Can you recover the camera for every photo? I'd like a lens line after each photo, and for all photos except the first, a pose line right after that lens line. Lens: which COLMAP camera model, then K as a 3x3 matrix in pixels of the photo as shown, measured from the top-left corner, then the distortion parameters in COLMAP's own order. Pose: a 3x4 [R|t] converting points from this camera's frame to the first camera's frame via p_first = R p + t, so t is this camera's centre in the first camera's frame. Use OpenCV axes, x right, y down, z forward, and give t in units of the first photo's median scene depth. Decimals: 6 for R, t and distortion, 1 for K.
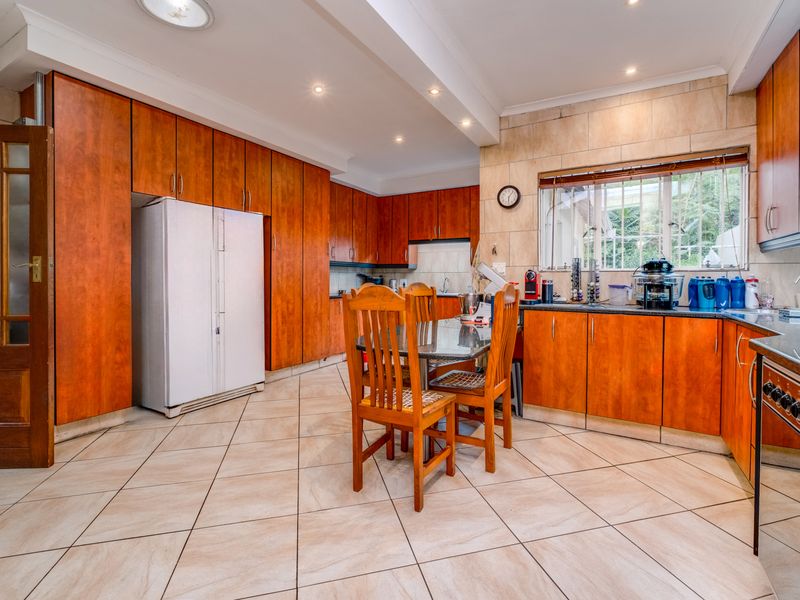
lens RADIAL K [[380.9, 0, 391.3], [0, 380.9, 280.0], [0, 0, 1]] dist [0.002783, 0.000507]
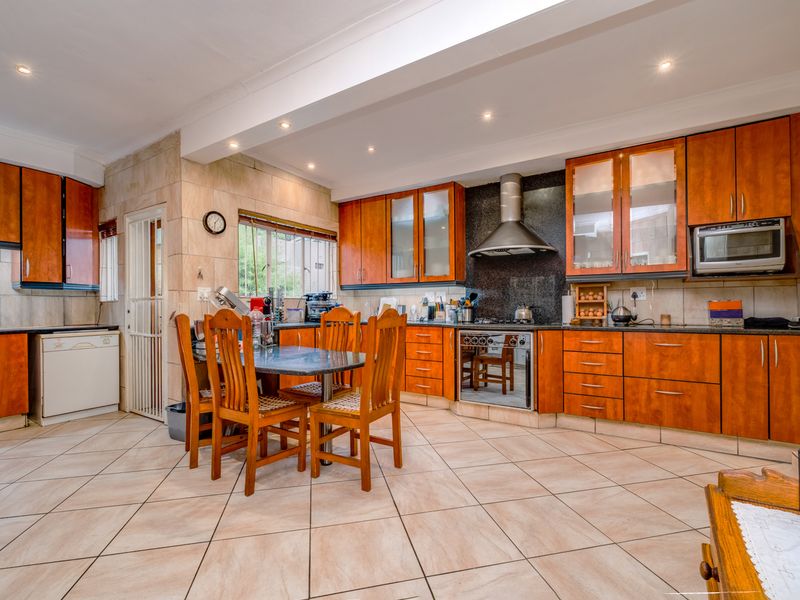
lens RADIAL K [[380.9, 0, 398.5], [0, 380.9, 303.6], [0, 0, 1]] dist [0.002783, 0.000507]
pose [[0.021655, 0.003337, 0.999760, -0.711756], [0.009397, 0.999950, -0.003541, 0.003784], [-0.999721, 0.009471, 0.021623, 0.516450]]
